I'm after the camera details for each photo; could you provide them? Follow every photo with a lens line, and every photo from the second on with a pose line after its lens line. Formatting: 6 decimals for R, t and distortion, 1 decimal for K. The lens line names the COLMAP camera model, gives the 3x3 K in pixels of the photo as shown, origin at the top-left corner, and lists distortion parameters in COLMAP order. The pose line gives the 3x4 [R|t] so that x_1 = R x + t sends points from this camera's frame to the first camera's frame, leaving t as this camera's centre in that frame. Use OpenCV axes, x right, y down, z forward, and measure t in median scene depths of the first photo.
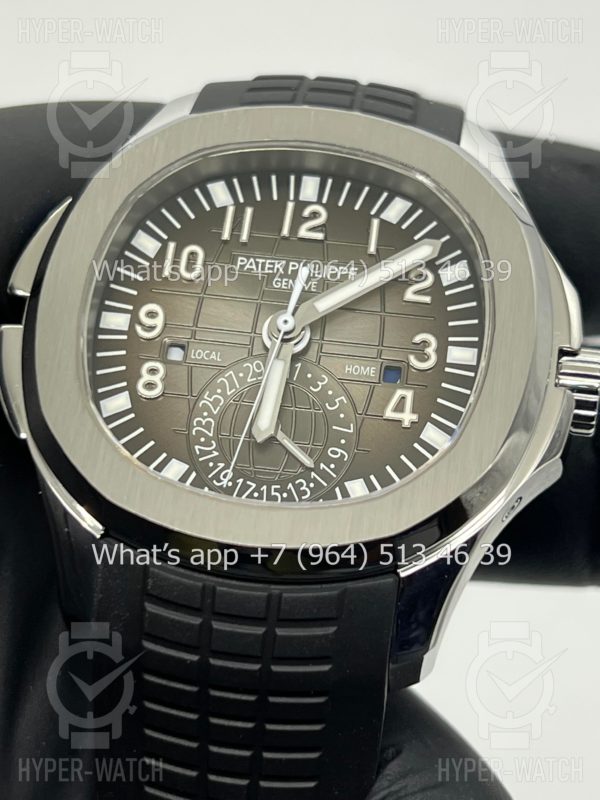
lens RADIAL K [[1953.3, 0, 298.8], [0, 1953.3, 401.5], [0, 0, 1]] dist [-0.052416, 0.000000]
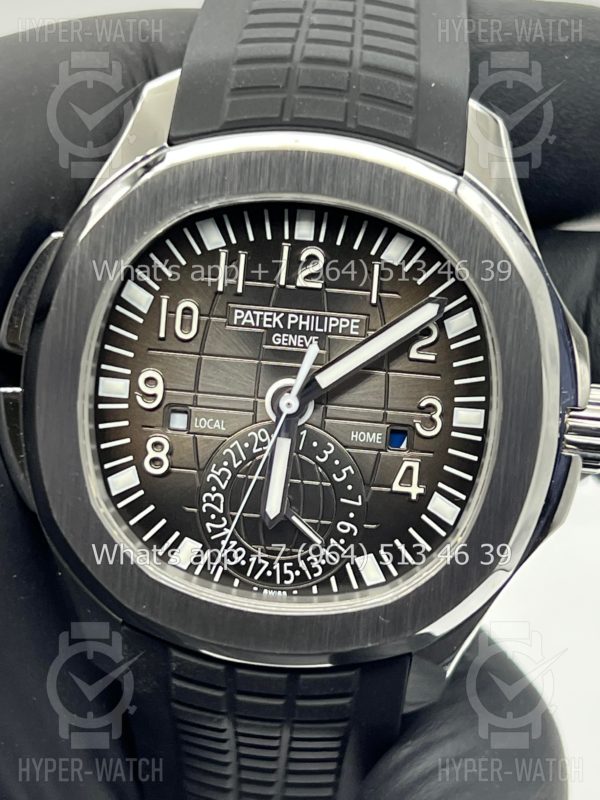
lens RADIAL K [[1953.3, 0, 304.3], [0, 1953.3, 396.9], [0, 0, 1]] dist [-0.052416, 0.000000]
pose [[0.998738, -0.048739, -0.012092, 0.013060], [0.048238, 0.864209, 0.500816, -0.530183], [-0.013959, -0.500767, 0.865469, 0.151039]]
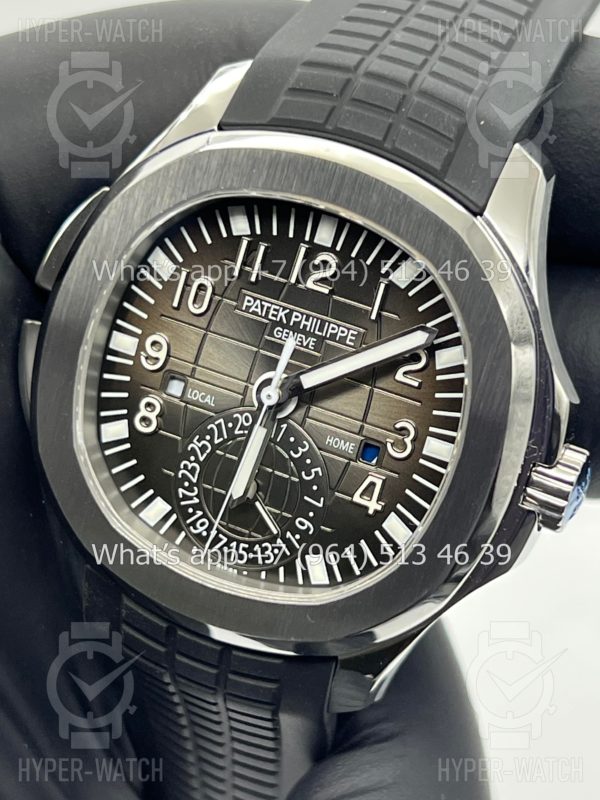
lens RADIAL K [[1953.3, 0, 296.9], [0, 1953.3, 400.6], [0, 0, 1]] dist [-0.052416, 0.000000]
pose [[0.959223, 0.180704, -0.217343, 0.227714], [-0.042437, 0.852300, 0.521329, -0.567010], [0.279448, -0.490847, 0.825214, 0.157984]]
